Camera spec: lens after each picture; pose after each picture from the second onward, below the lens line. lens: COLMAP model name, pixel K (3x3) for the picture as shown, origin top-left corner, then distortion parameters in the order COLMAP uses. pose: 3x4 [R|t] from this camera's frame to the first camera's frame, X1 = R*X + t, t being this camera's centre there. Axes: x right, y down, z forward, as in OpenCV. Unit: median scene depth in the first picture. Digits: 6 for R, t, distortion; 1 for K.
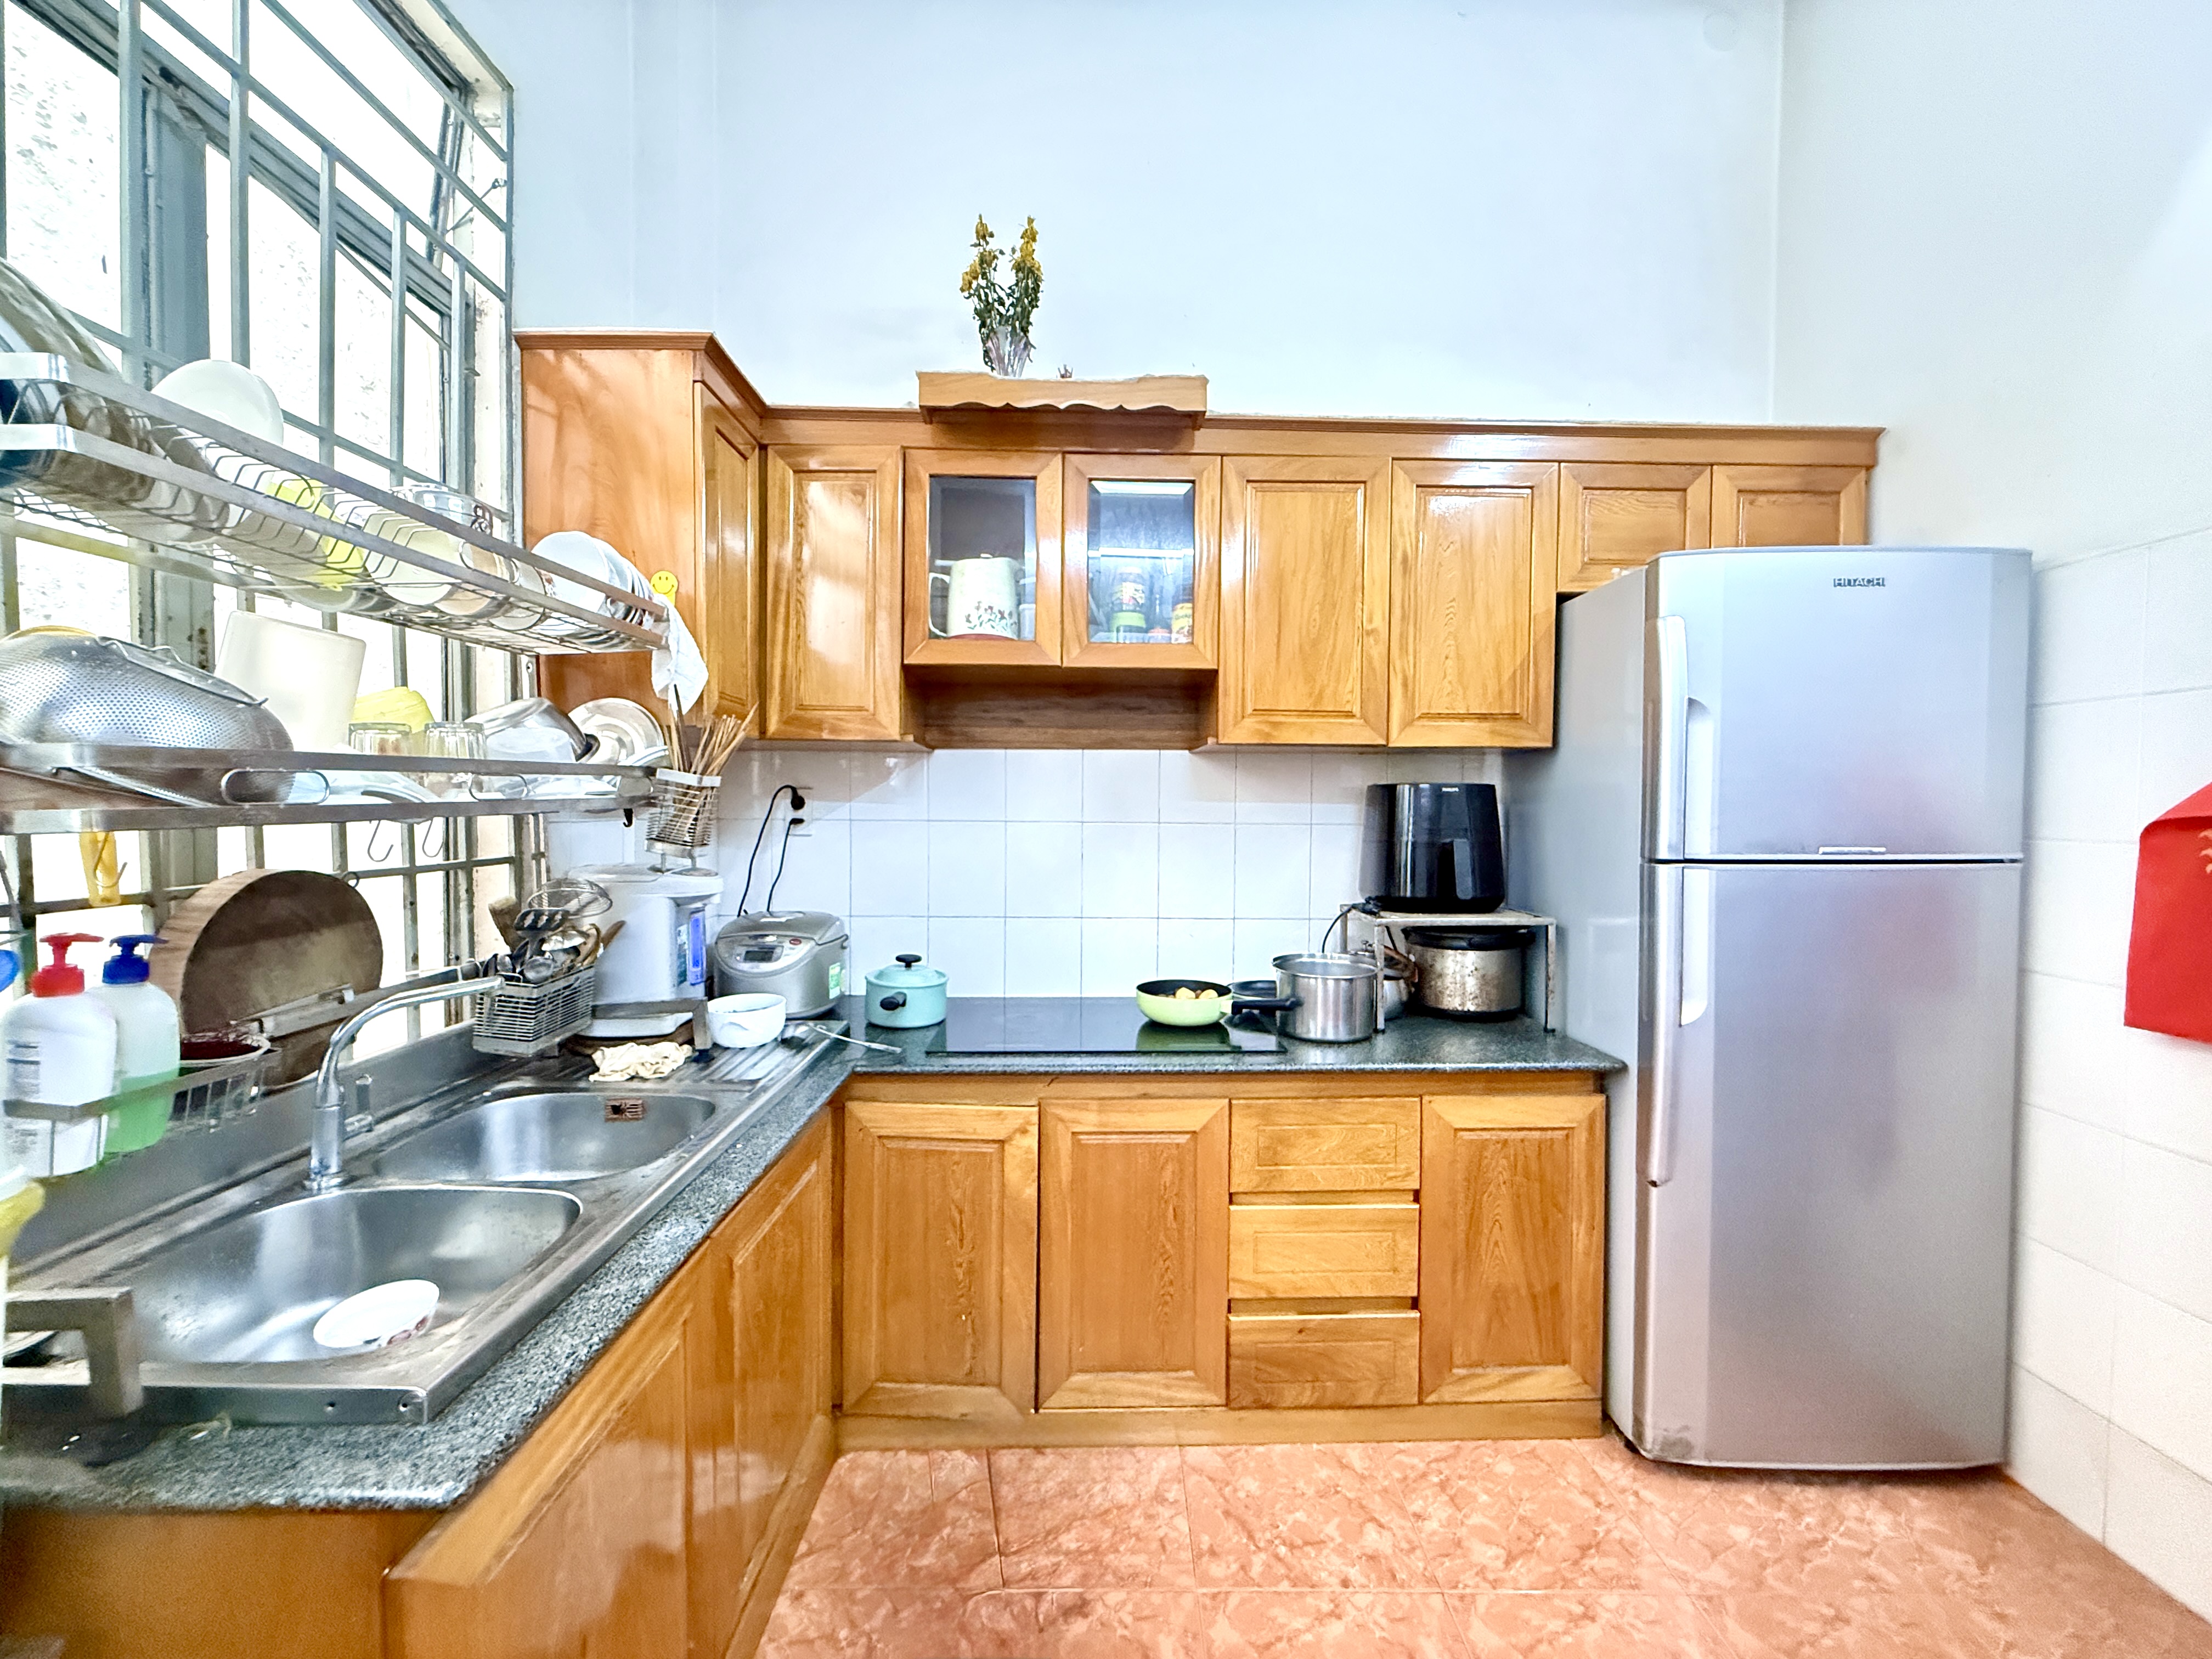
lens RADIAL K [[881.6, 0, 1098.1], [0, 881.6, 831.6], [0, 0, 1]] dist [-0.001132, 0.000500]
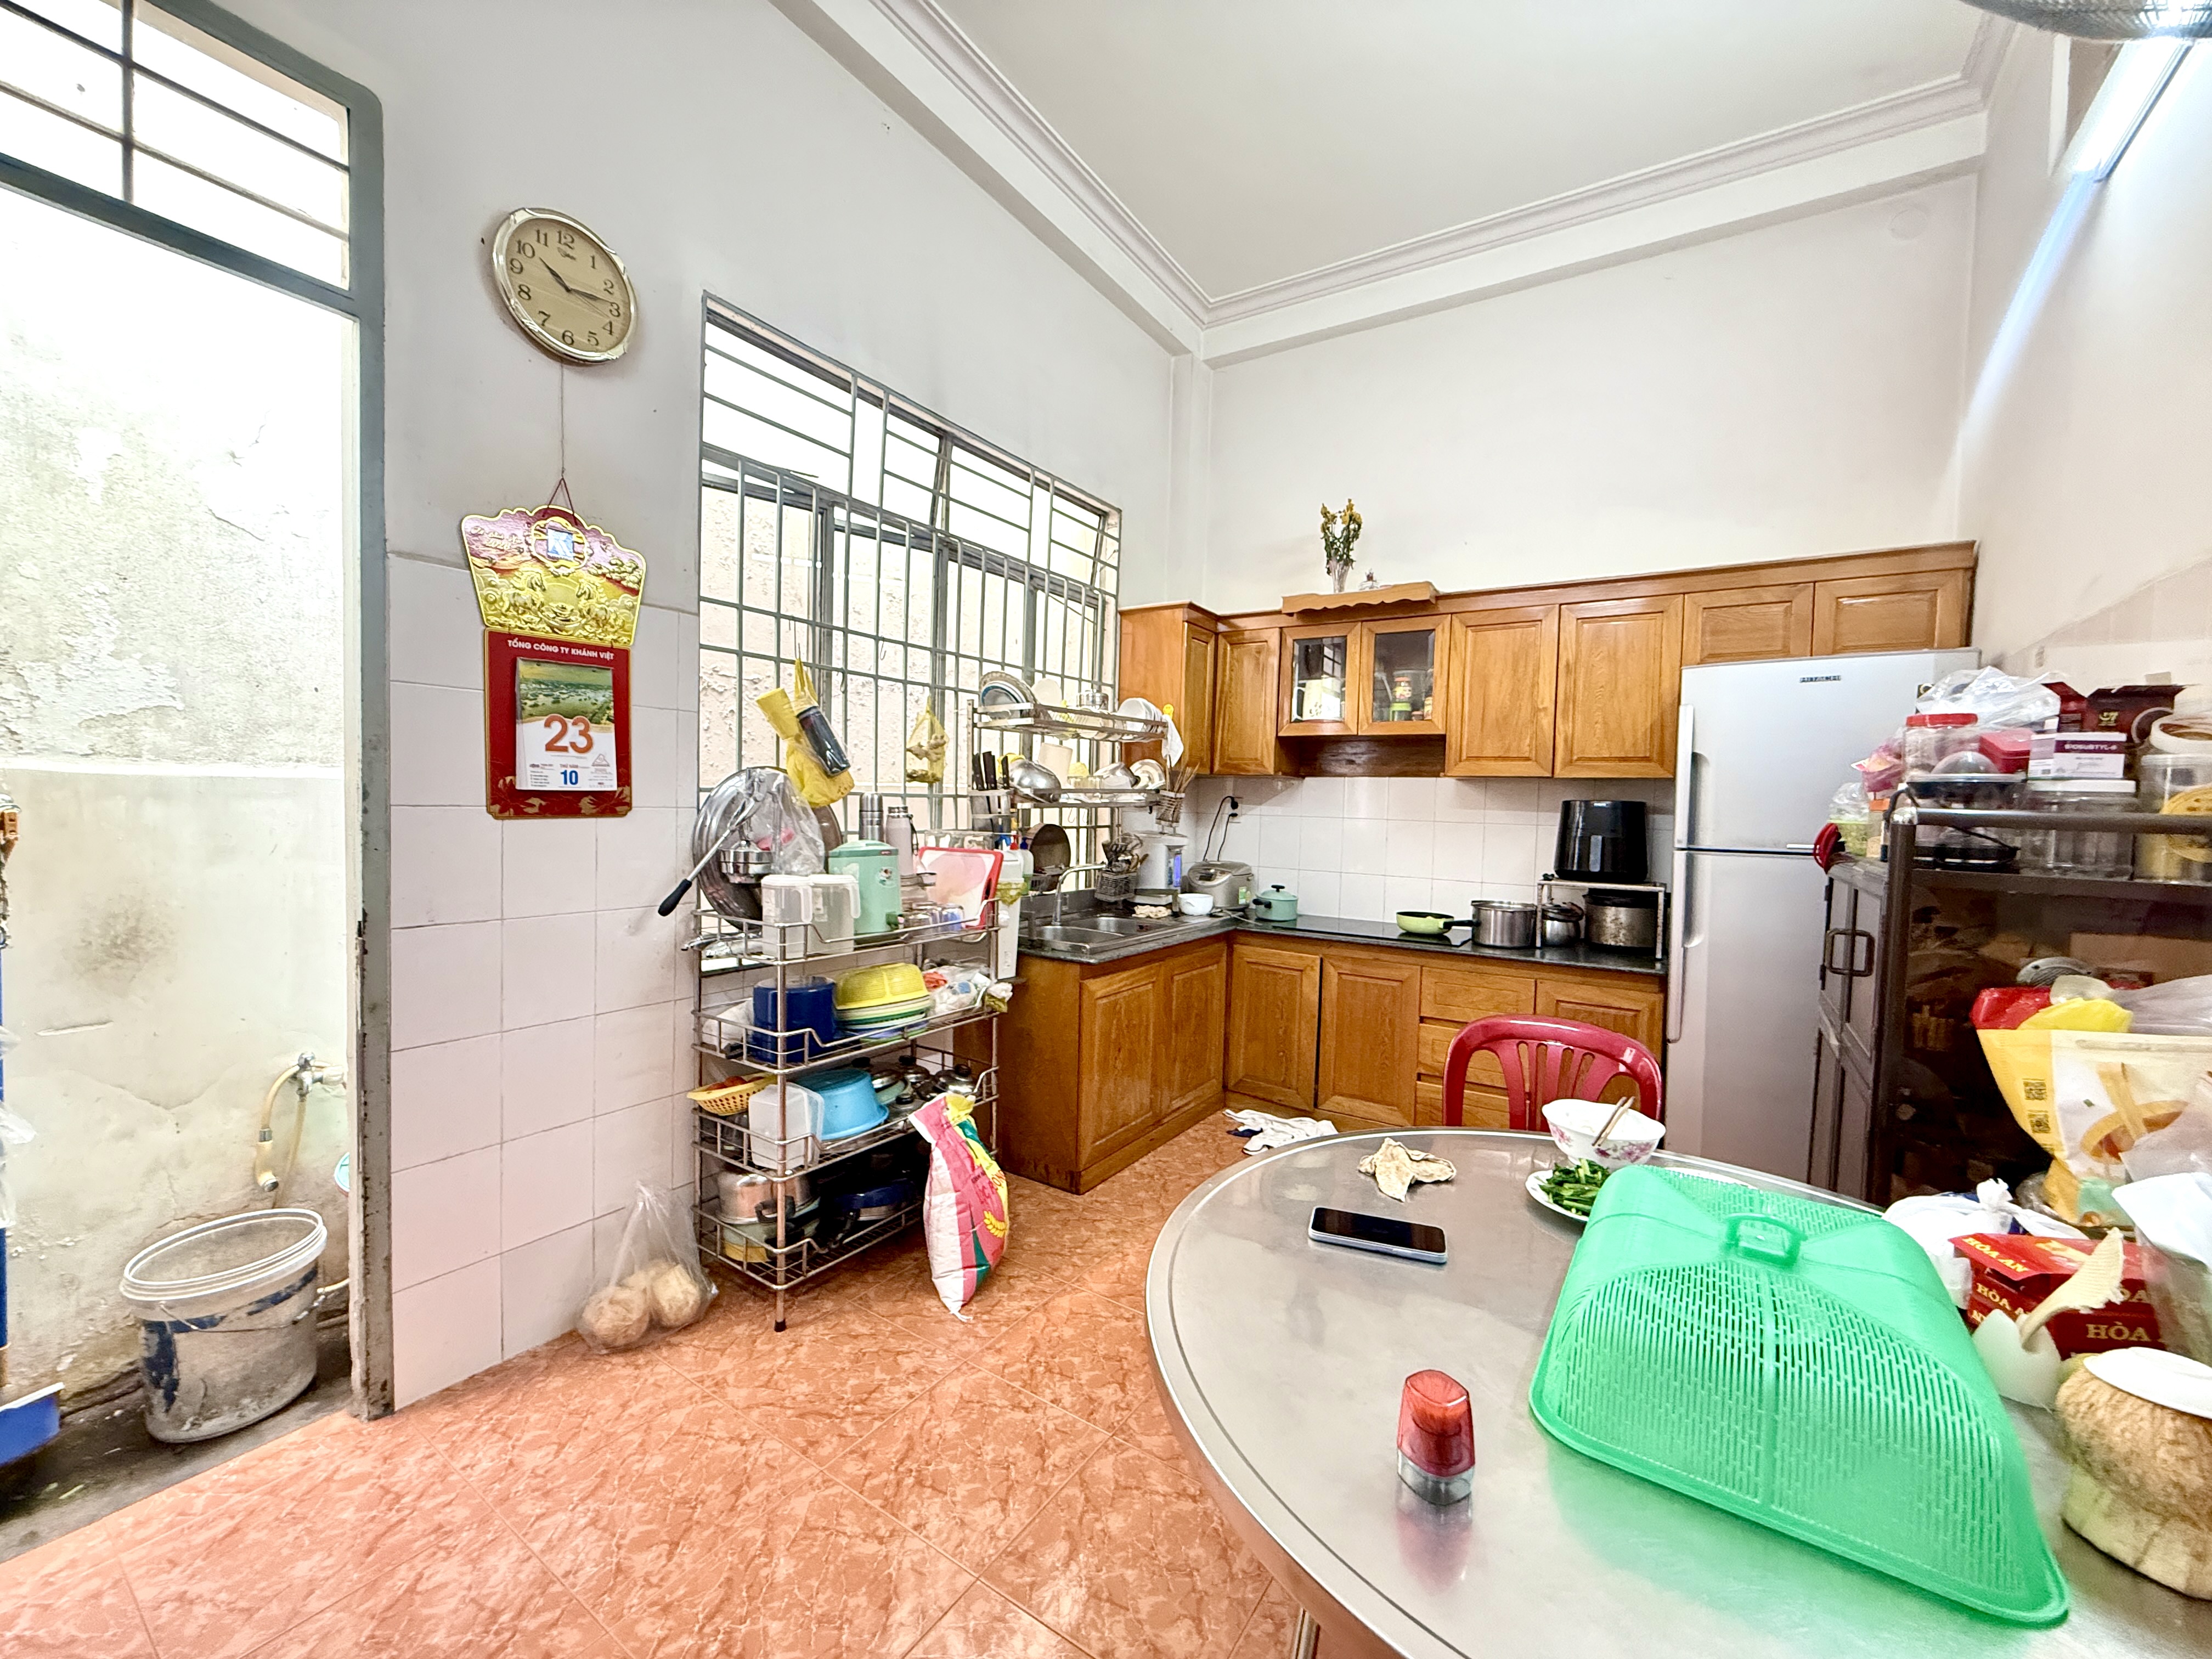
lens RADIAL K [[881.6, 0, 1098.1], [0, 881.6, 831.6], [0, 0, 1]] dist [-0.001132, 0.000500]
pose [[0.826563, 0.035061, -0.561751, 0.618520], [-0.037799, 0.999263, 0.006751, 0.028343], [0.561573, 0.015654, 0.827279, -0.942296]]
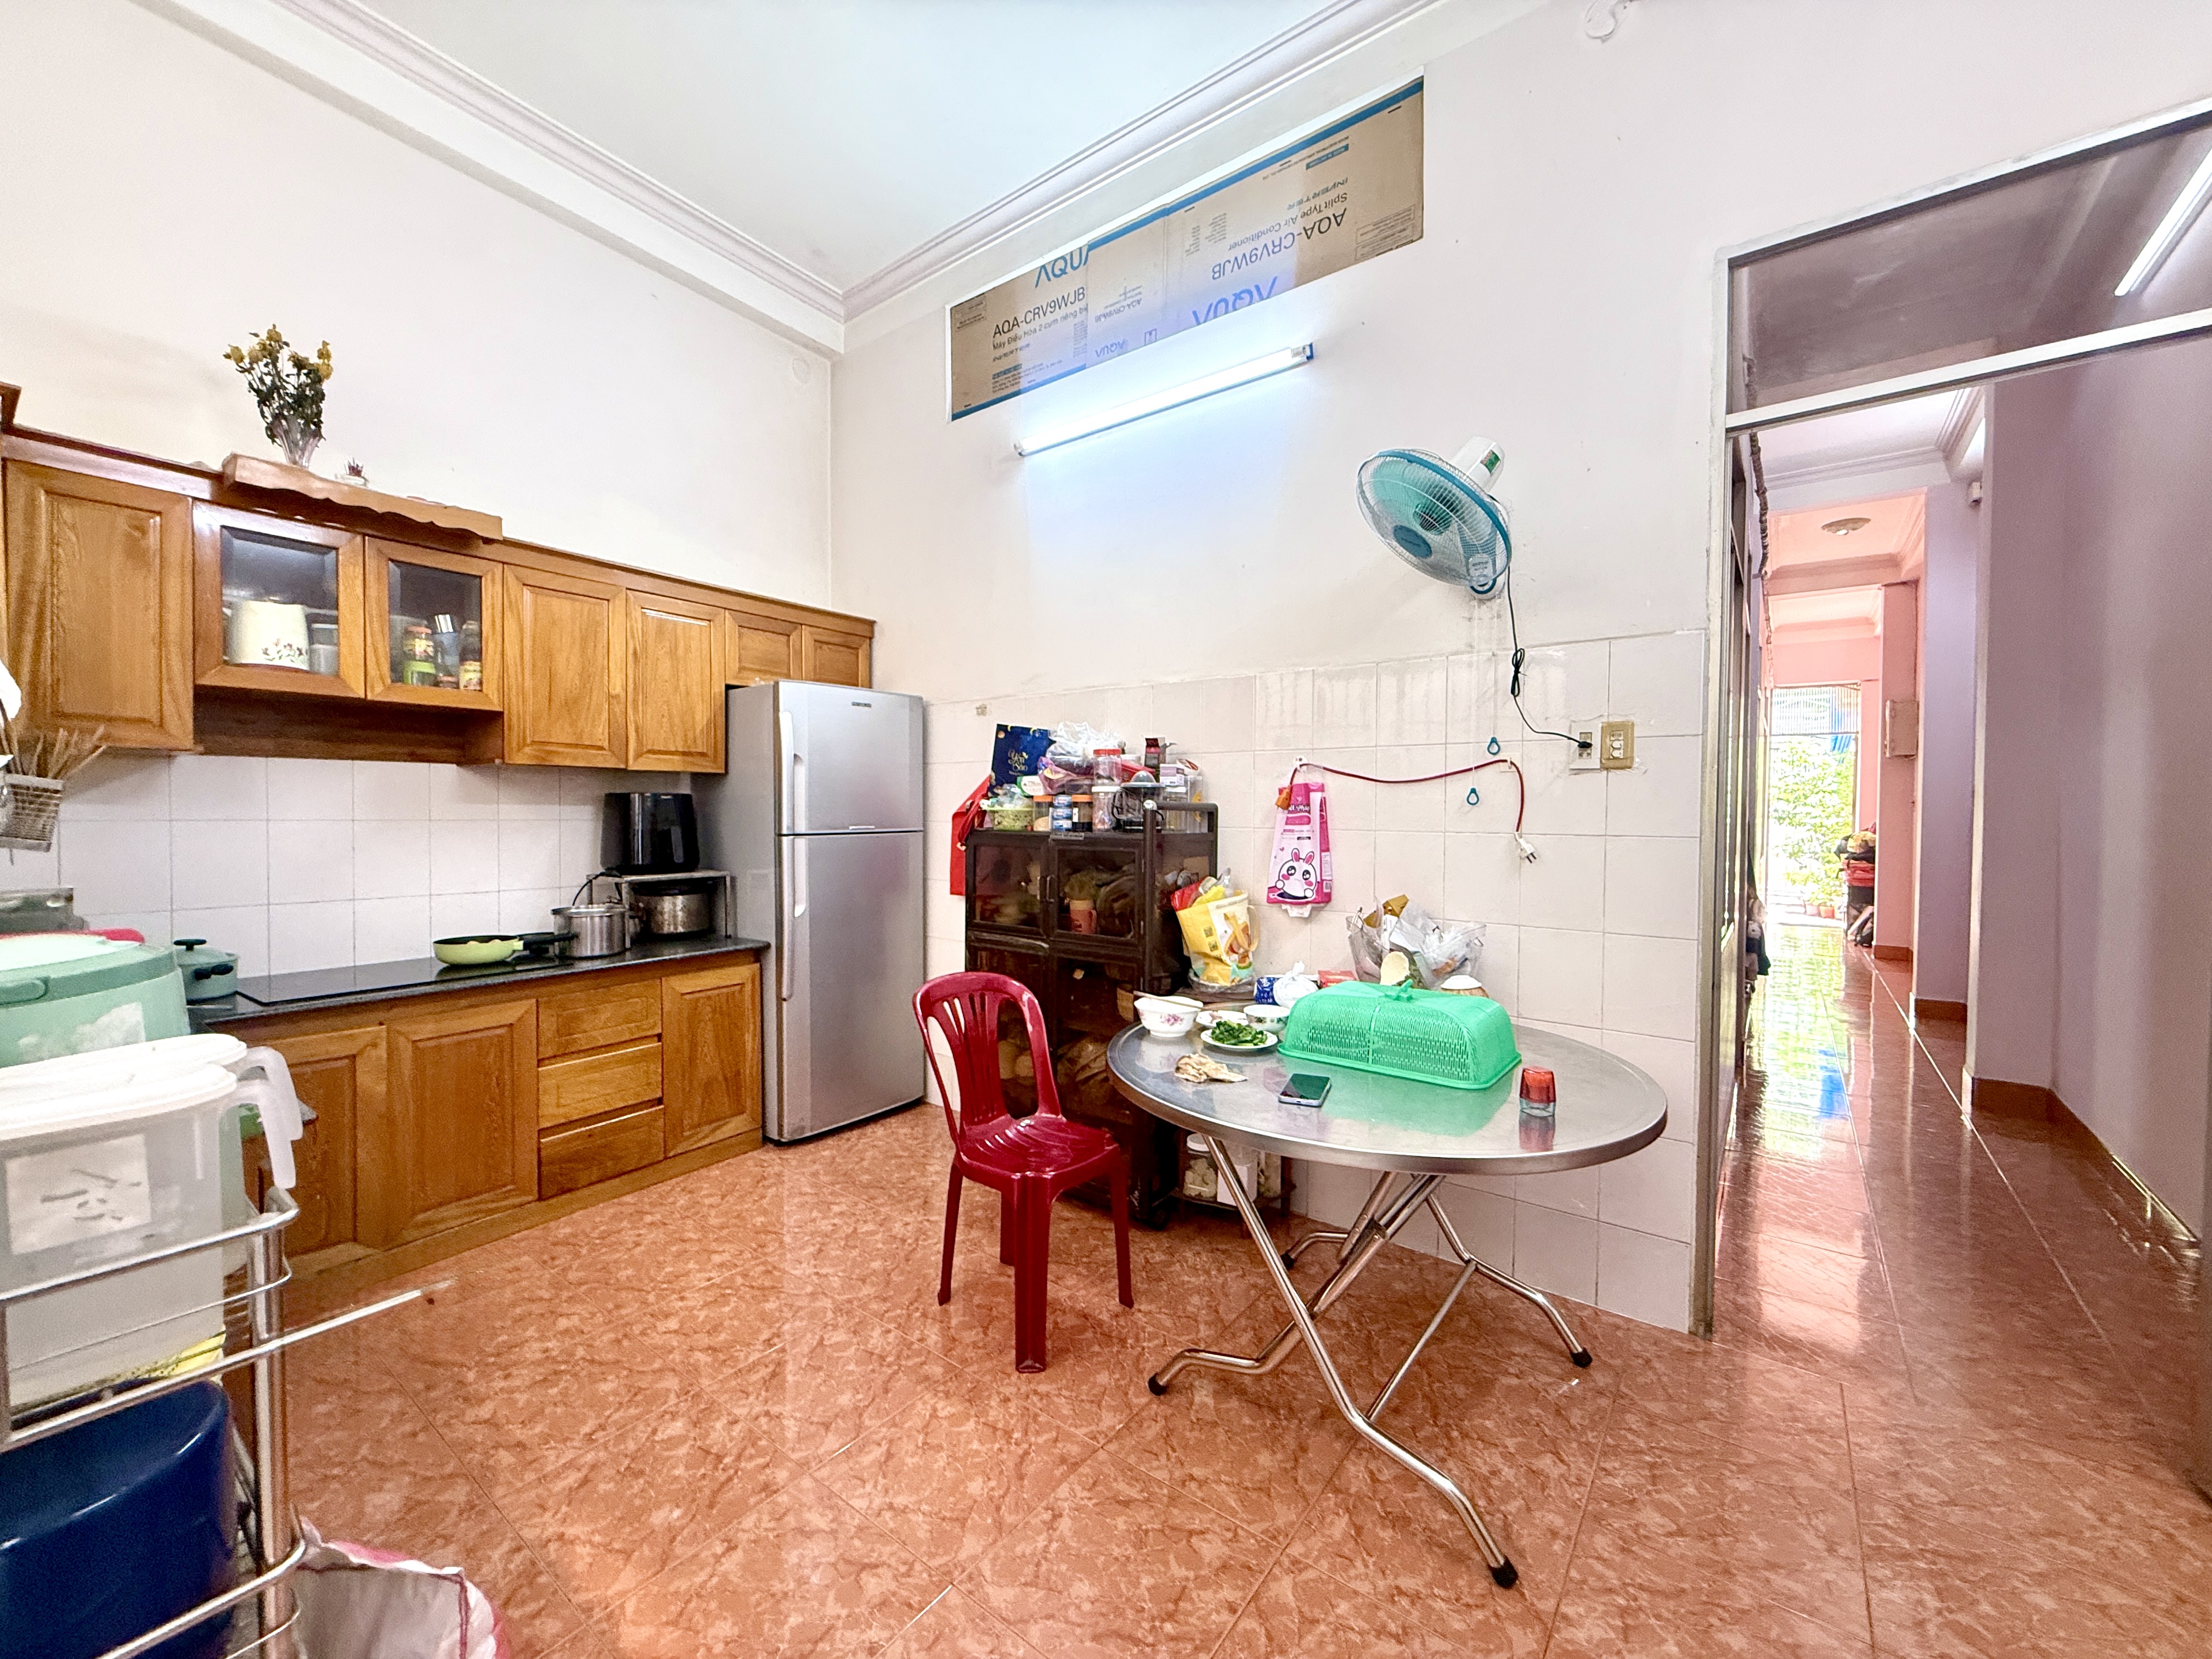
lens RADIAL K [[881.6, 0, 1098.1], [0, 881.6, 831.6], [0, 0, 1]] dist [-0.001132, 0.000500]
pose [[0.606661, -0.021351, 0.794674, -0.464629], [0.021720, 0.999711, 0.010278, 0.018739], [-0.794664, 0.011025, 0.606950, -0.701184]]
